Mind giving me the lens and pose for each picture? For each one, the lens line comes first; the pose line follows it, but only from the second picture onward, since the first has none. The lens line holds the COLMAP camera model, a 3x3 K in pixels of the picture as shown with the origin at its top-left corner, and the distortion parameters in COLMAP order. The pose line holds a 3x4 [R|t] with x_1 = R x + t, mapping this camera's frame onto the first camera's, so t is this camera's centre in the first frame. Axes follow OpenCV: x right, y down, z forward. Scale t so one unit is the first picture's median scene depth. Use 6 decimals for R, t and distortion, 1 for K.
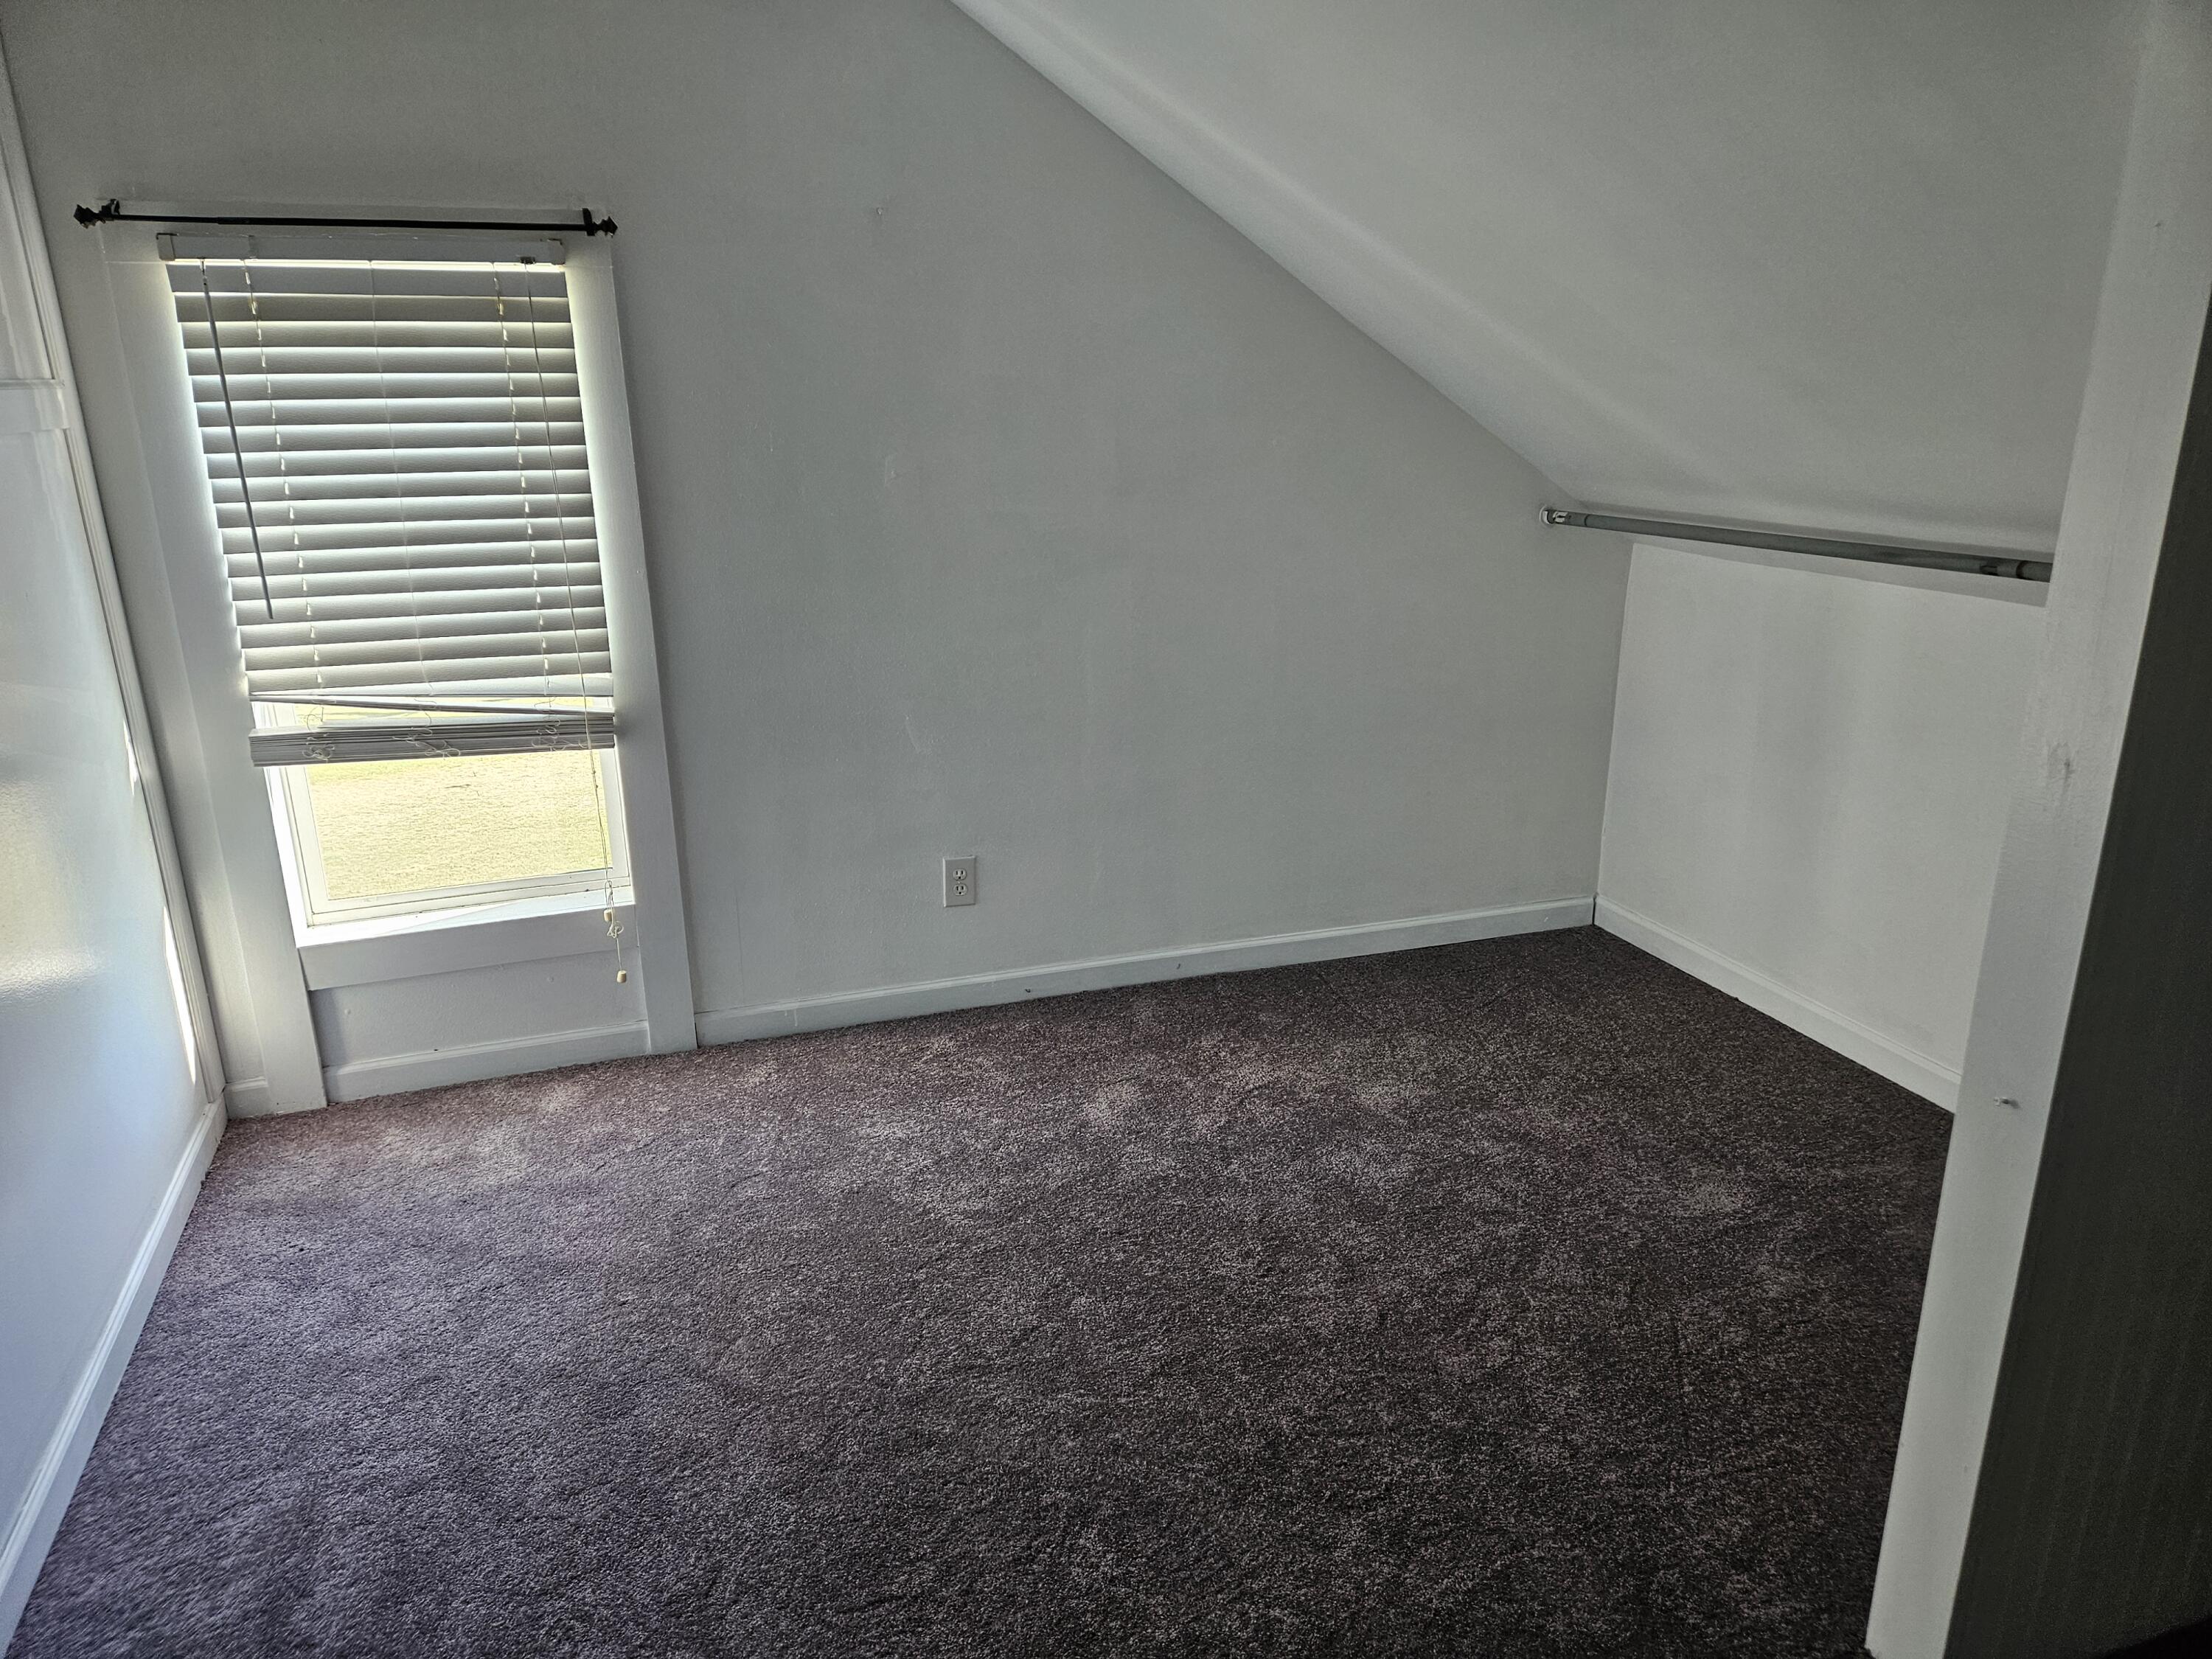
lens RADIAL K [[1487.7, 0, 1101.1], [0, 1487.7, 829.3], [0, 0, 1]] dist [0.031869, -0.024546]
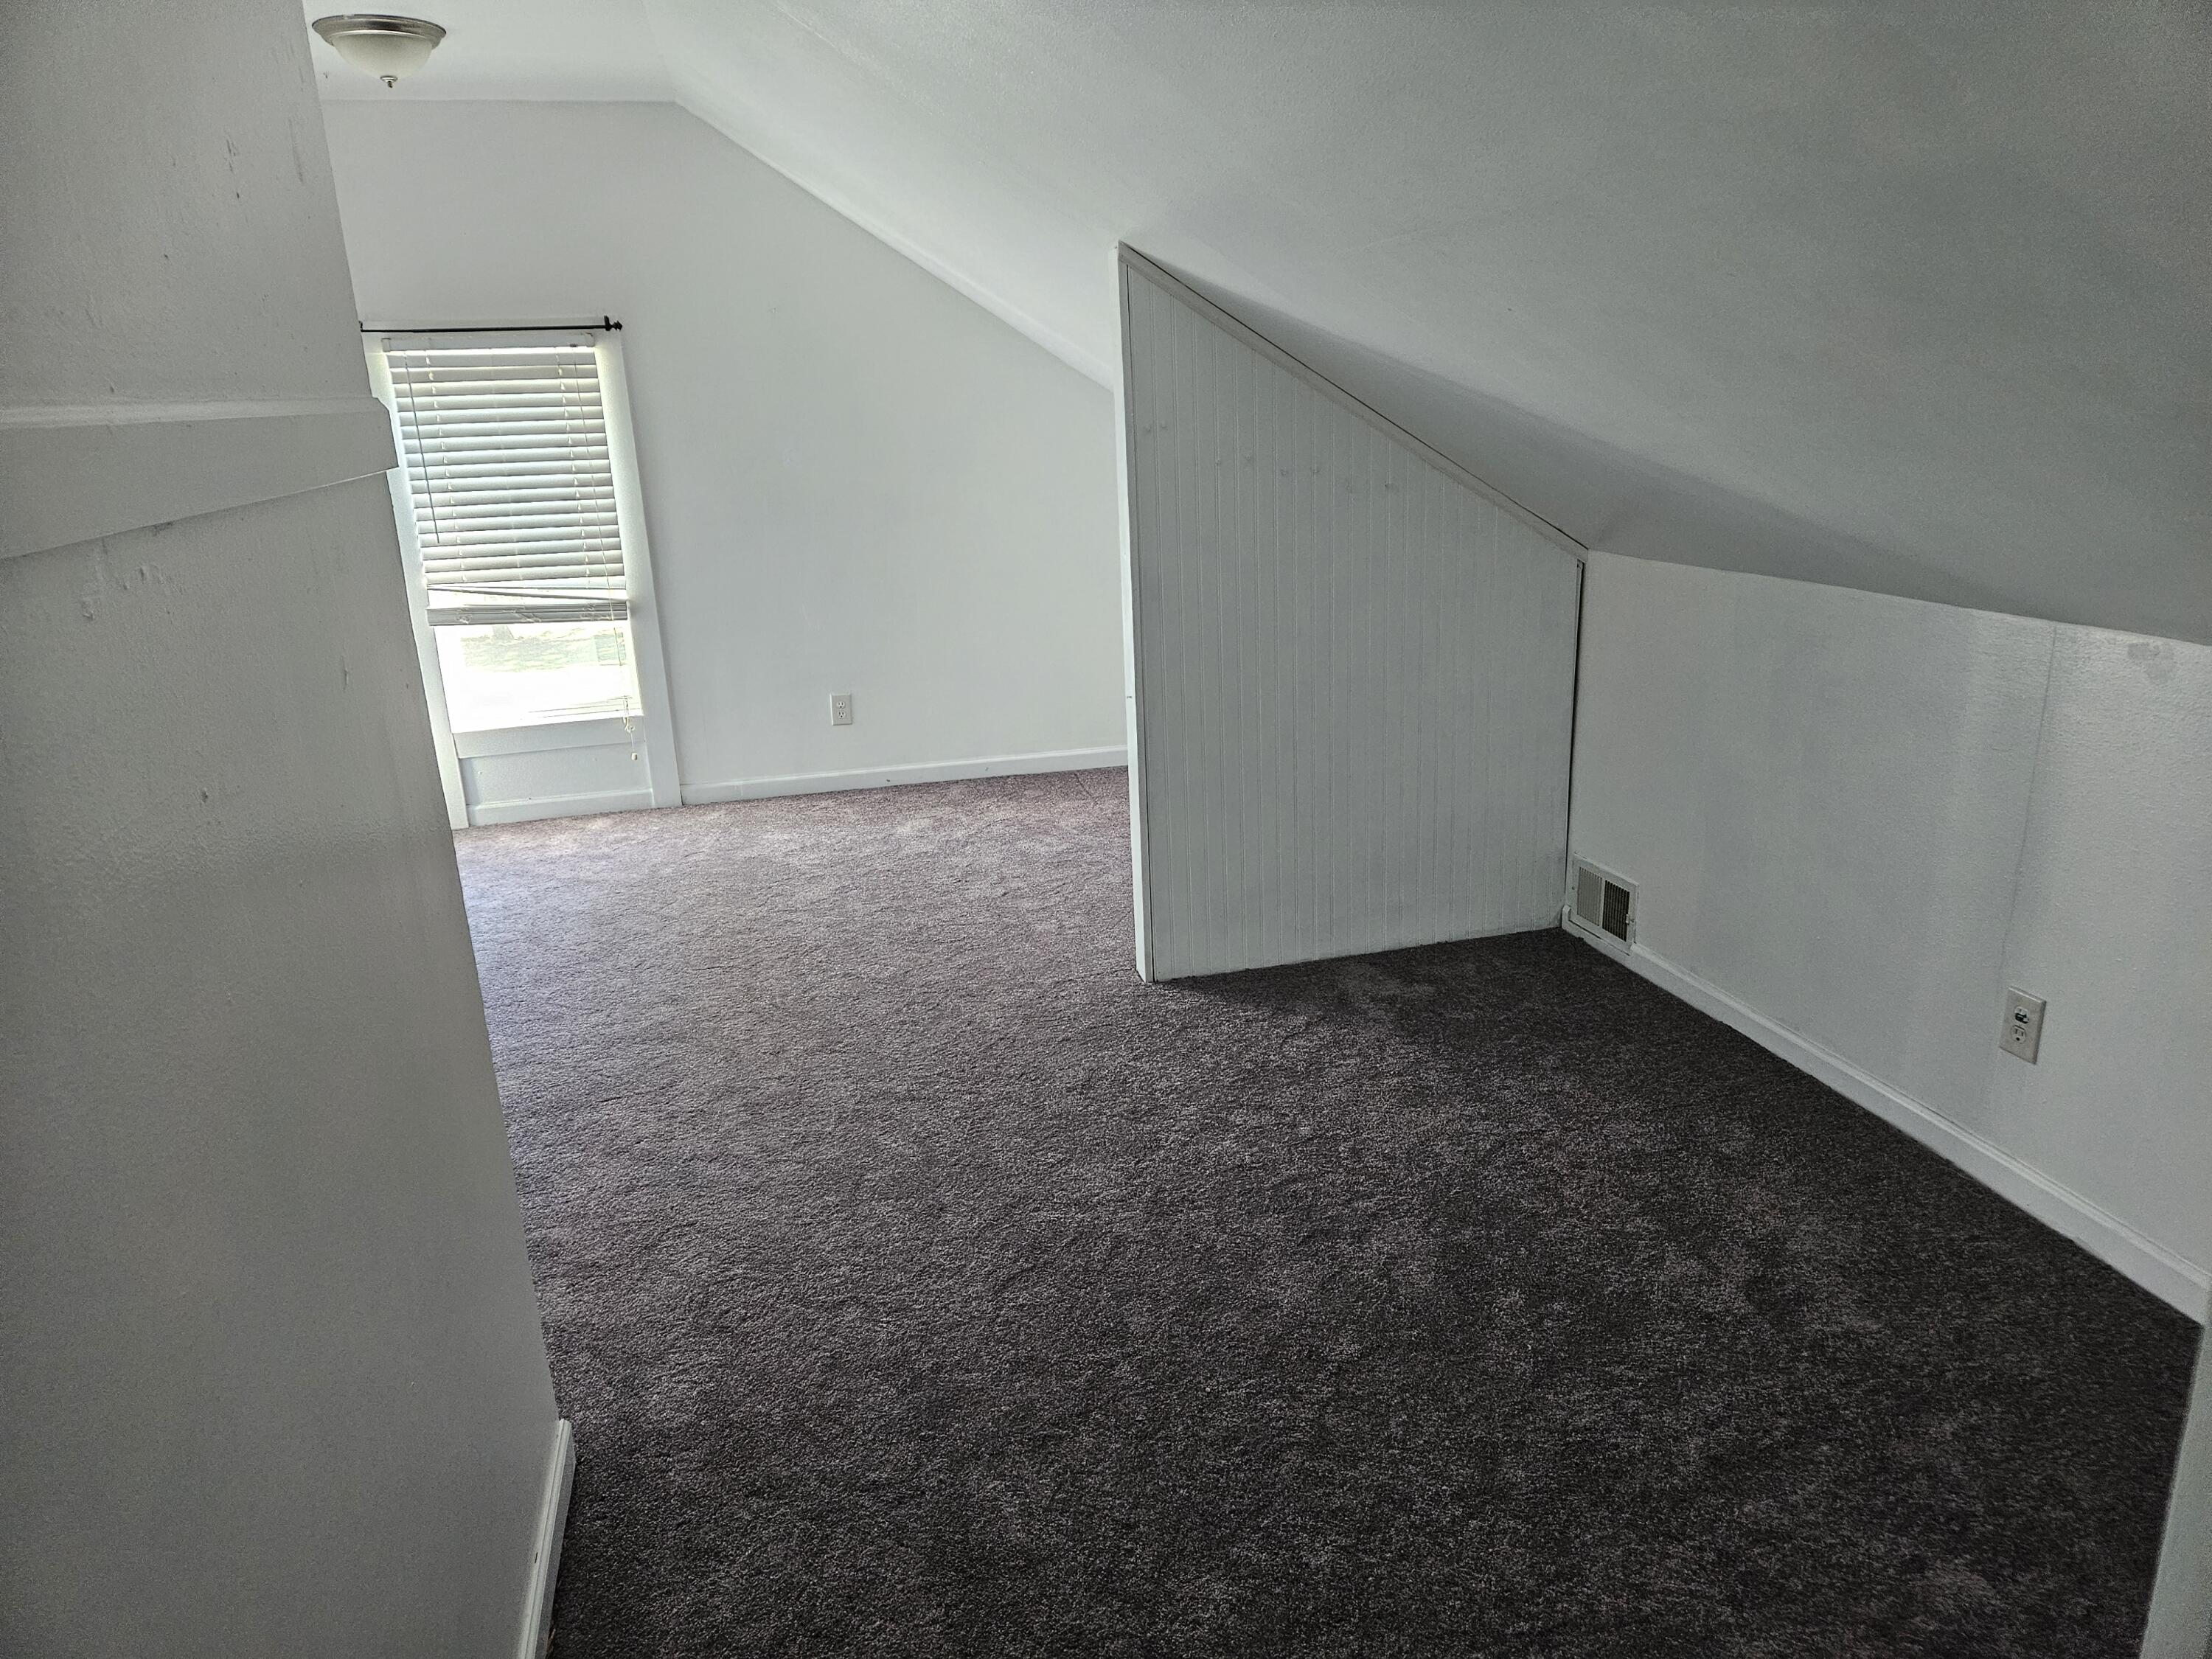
lens RADIAL K [[1487.7, 0, 1113.9], [0, 1487.7, 832.4], [0, 0, 1]] dist [0.031869, -0.024546]
pose [[0.997248, -0.003242, -0.074068, 0.380568], [0.002559, 0.999953, -0.009302, 0.217755], [0.074095, 0.009087, 0.997210, -0.717215]]
